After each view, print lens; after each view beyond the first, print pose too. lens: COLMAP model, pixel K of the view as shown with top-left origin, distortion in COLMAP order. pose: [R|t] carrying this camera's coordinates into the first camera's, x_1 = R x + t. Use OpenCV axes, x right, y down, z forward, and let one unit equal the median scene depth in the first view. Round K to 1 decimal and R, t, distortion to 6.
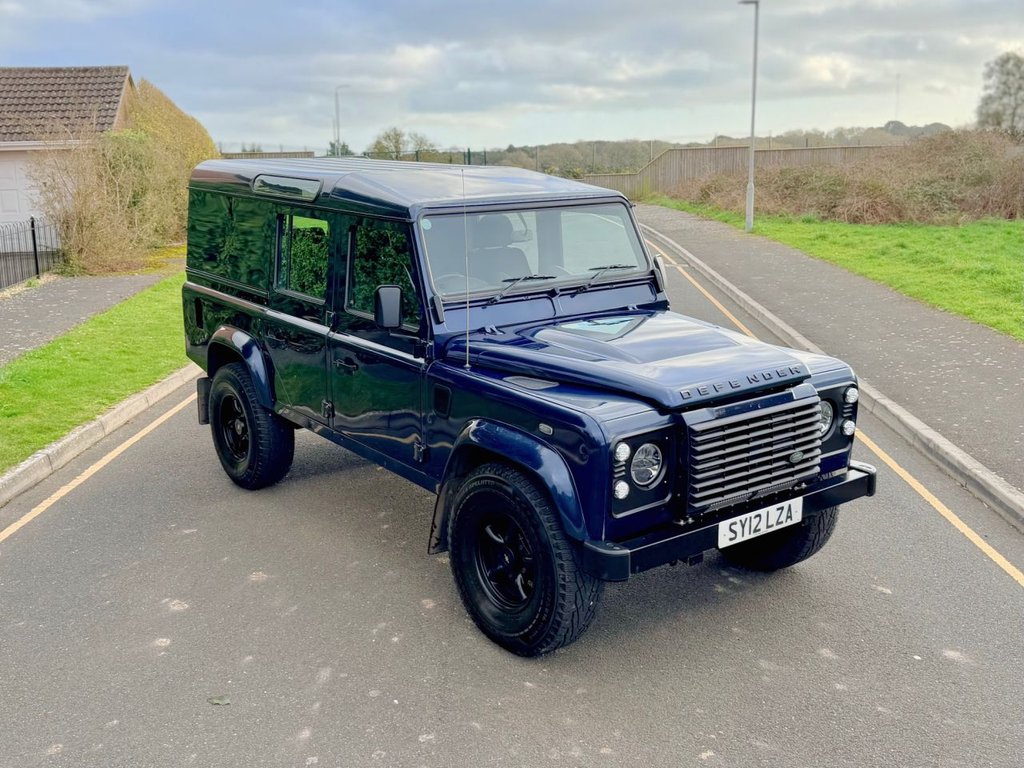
lens RADIAL K [[1092.1, 0, 448.3], [0, 1092.1, 393.5], [0, 0, 1]] dist [0.035173, 0.000000]
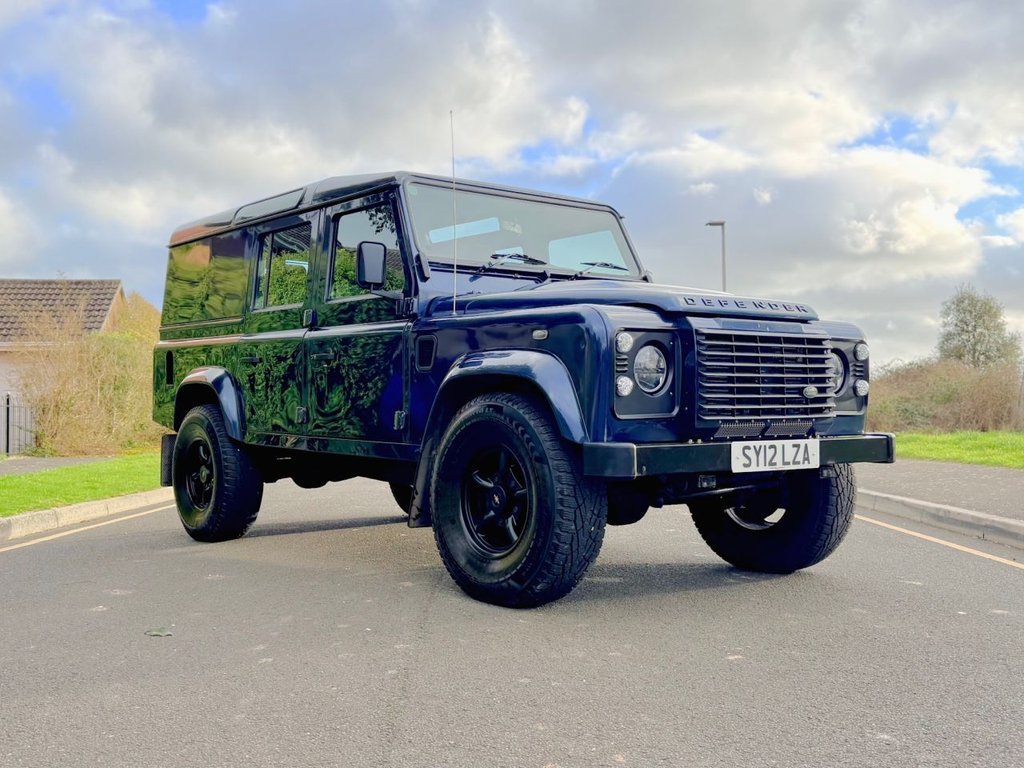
lens RADIAL K [[1092.1, 0, 465.4], [0, 1092.1, 403.7], [0, 0, 1]] dist [0.035173, 0.000000]
pose [[0.999353, 0.016546, 0.031944, -0.001506], [-0.008368, 0.970509, -0.240920, 0.272399], [-0.034989, 0.240497, 0.970019, 0.109668]]
